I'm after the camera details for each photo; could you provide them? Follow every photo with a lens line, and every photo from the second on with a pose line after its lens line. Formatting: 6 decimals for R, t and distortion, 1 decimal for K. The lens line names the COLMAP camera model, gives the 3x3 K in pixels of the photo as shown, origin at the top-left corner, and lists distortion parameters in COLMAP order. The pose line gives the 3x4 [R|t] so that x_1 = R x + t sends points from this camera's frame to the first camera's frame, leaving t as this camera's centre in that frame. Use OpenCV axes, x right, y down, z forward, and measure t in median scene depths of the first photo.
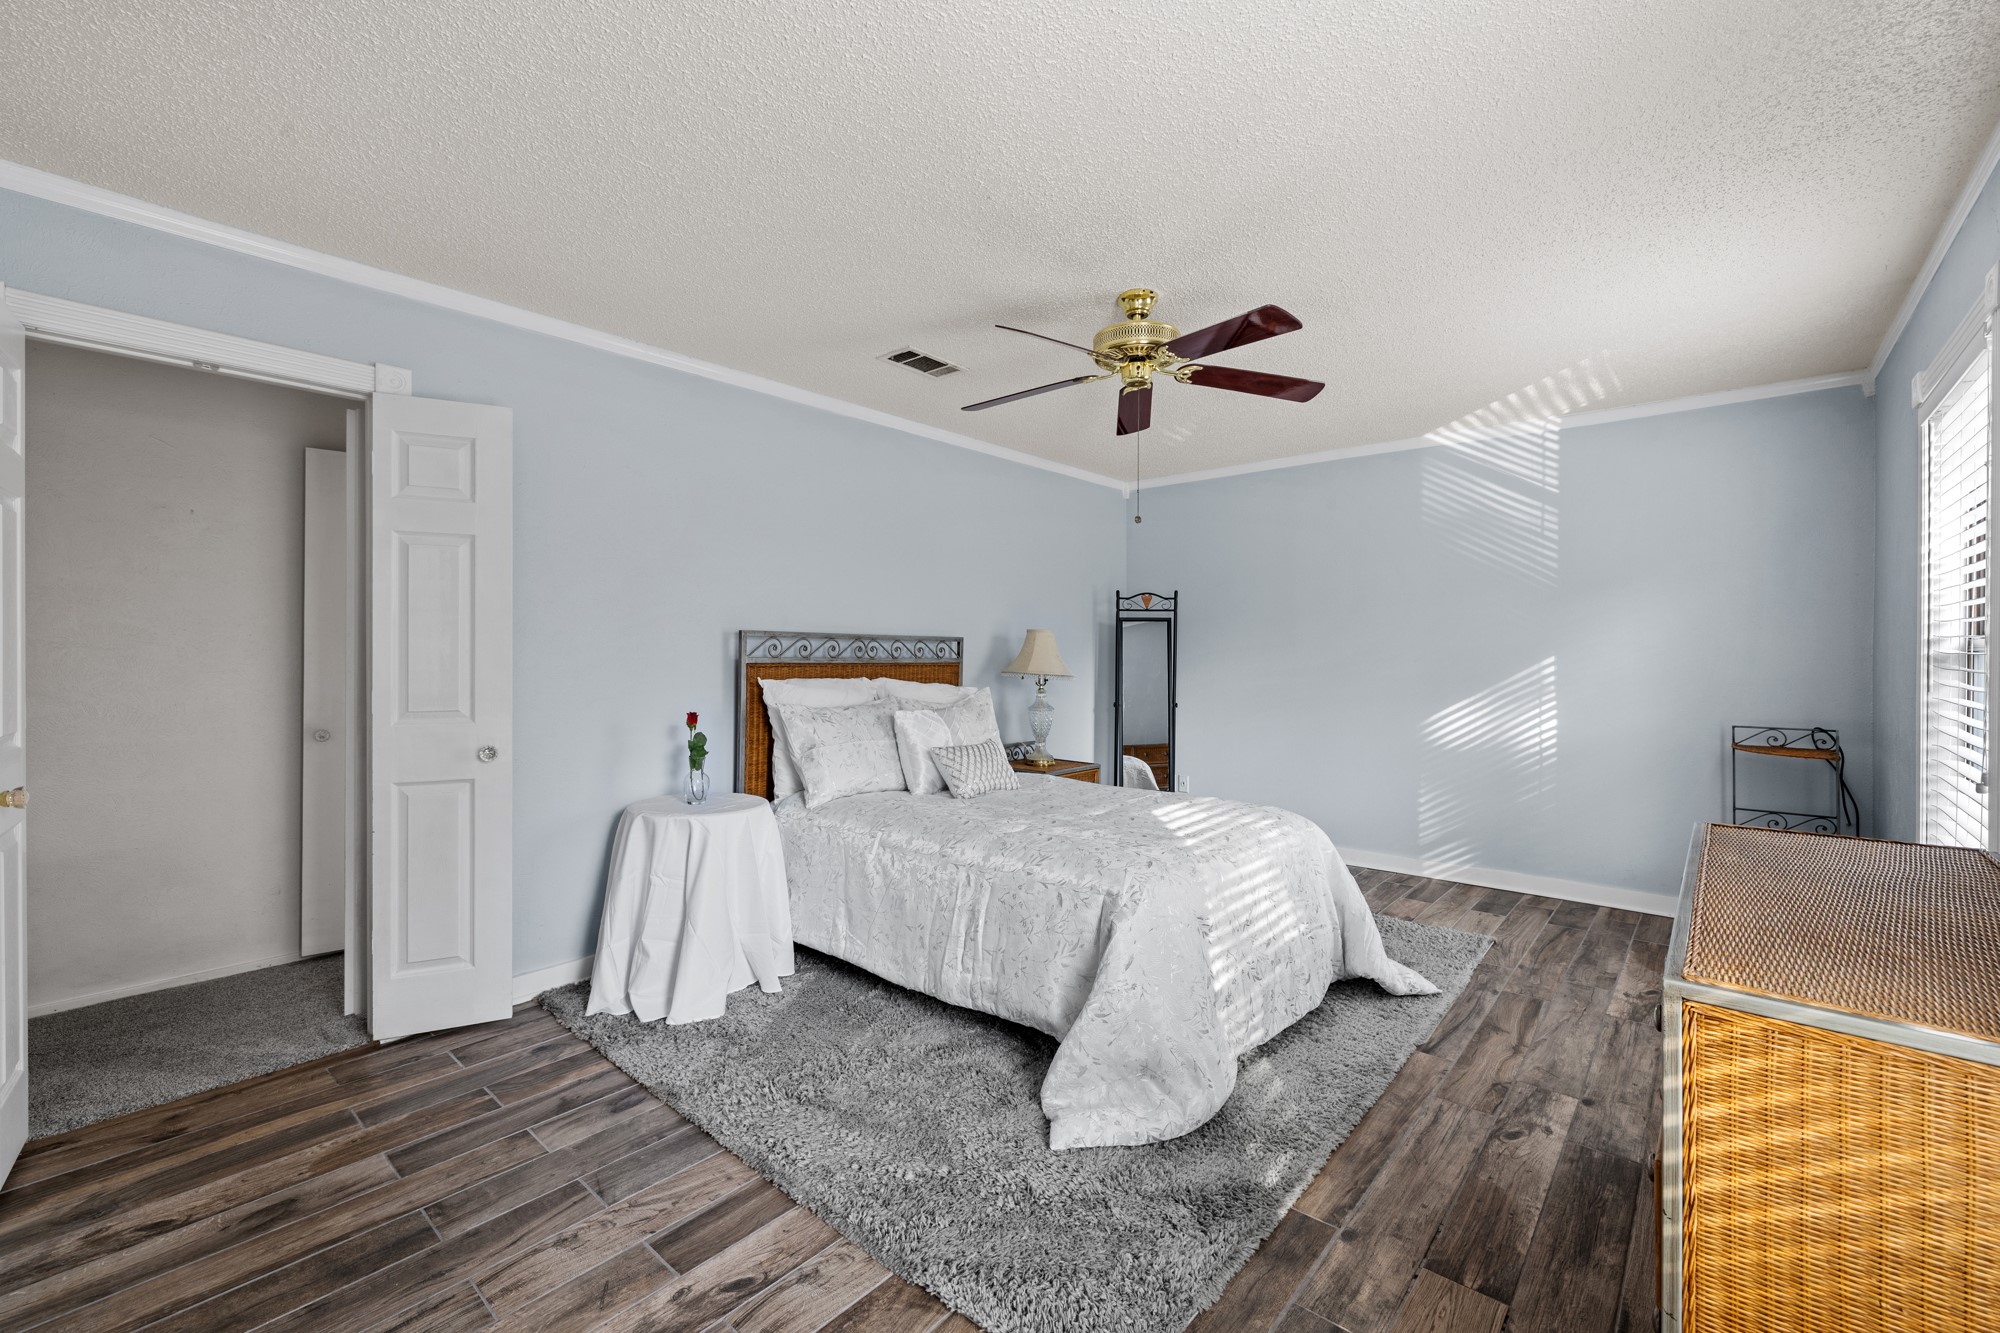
lens RADIAL K [[840.2, 0, 986.0], [0, 840.2, 657.9], [0, 0, 1]] dist [0.000069, 0.000599]
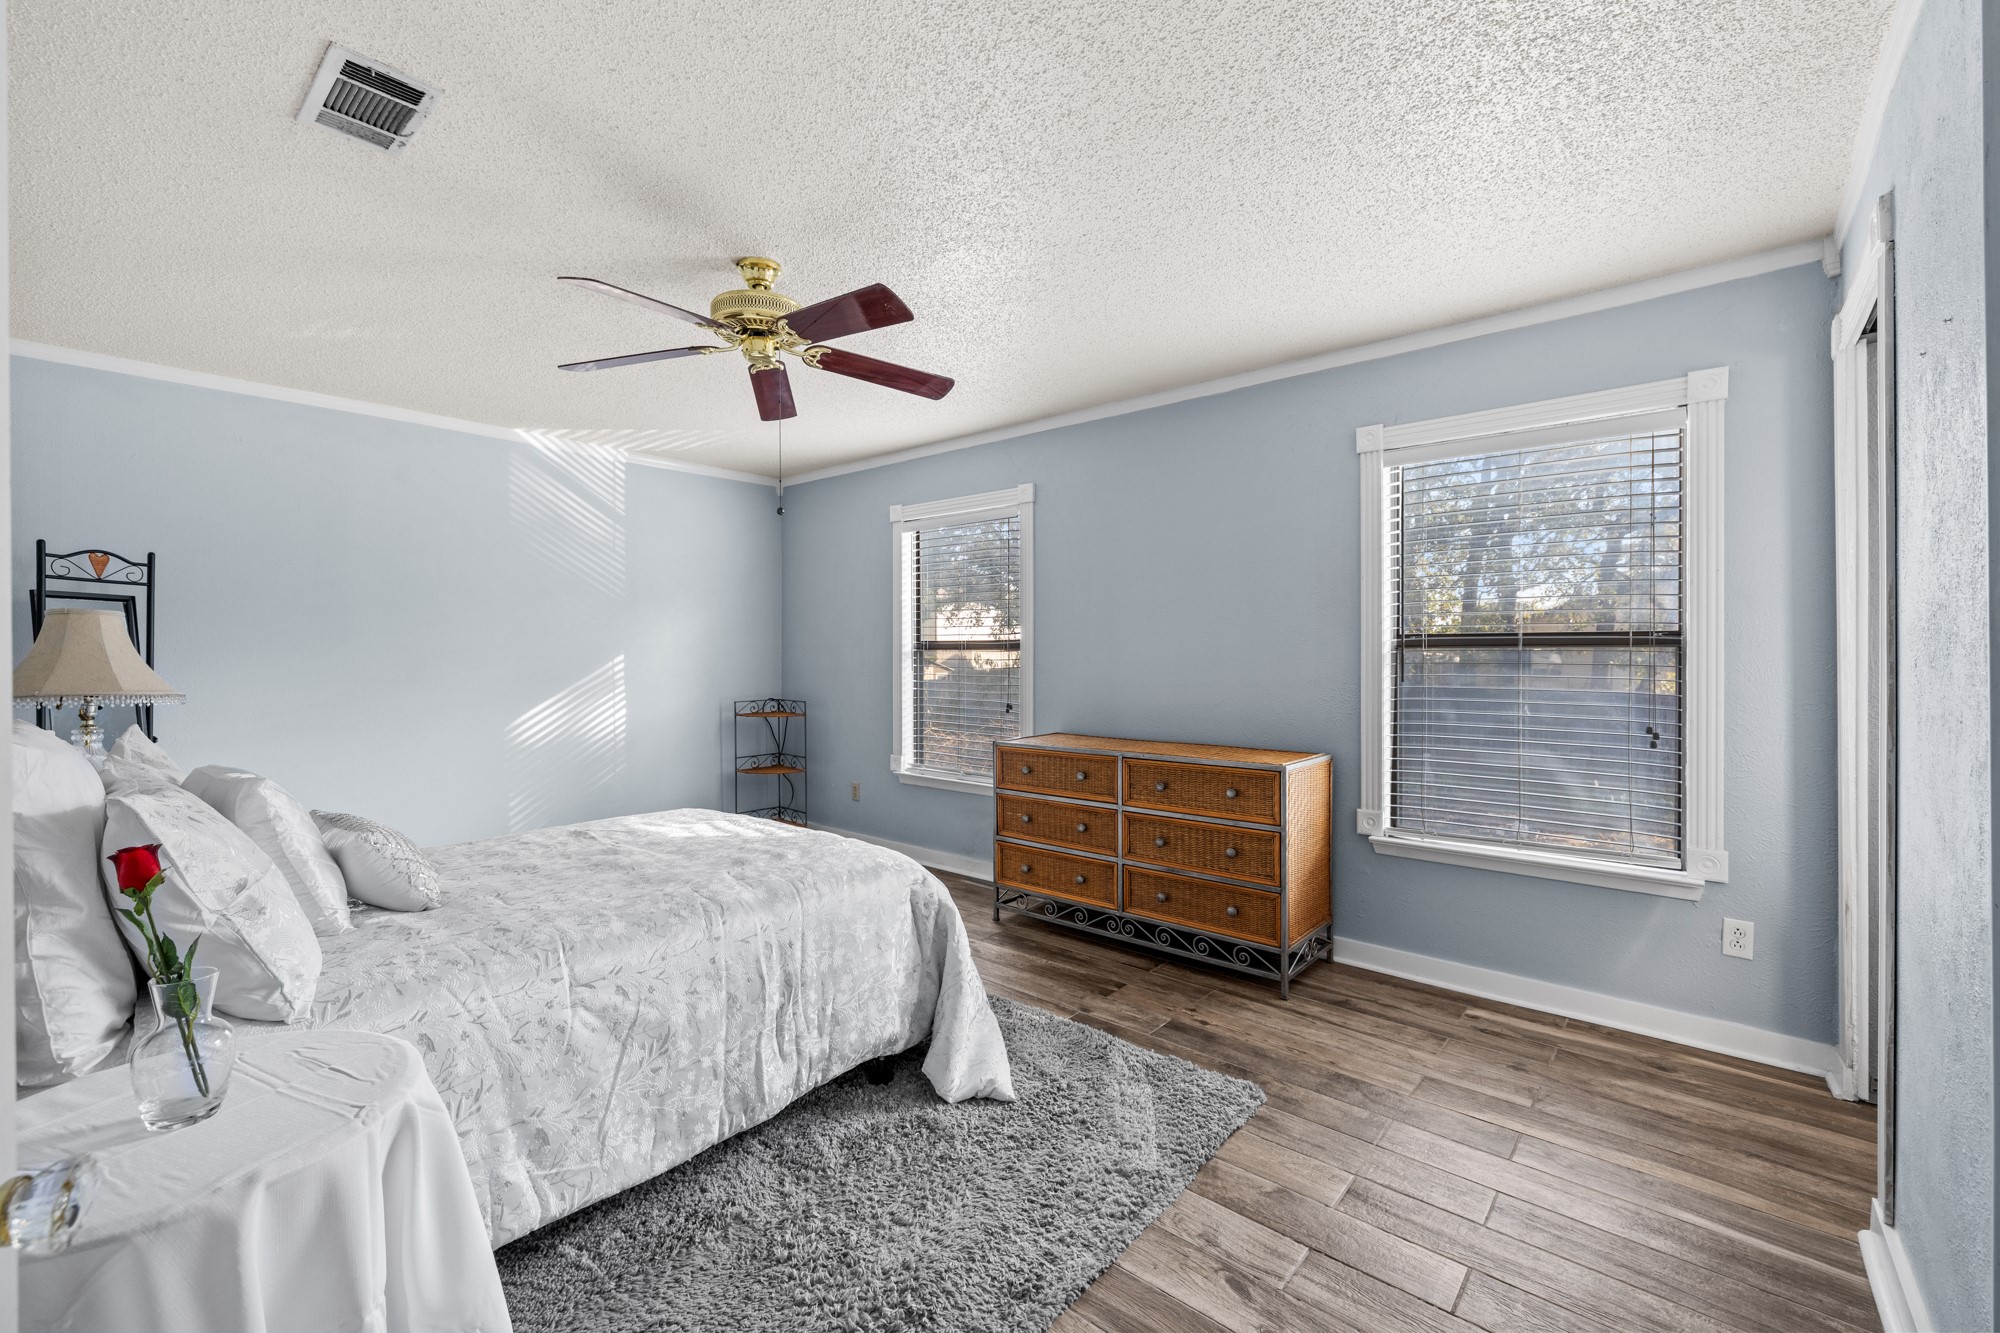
lens RADIAL K [[840.2, 0, 986.0], [0, 840.2, 657.9], [0, 0, 1]] dist [0.000069, 0.000599]
pose [[-0.014974, -0.010884, 0.999829, -0.600709], [0.008936, 0.999899, 0.011019, -0.007334], [-0.999848, 0.009099, -0.014875, 0.613958]]
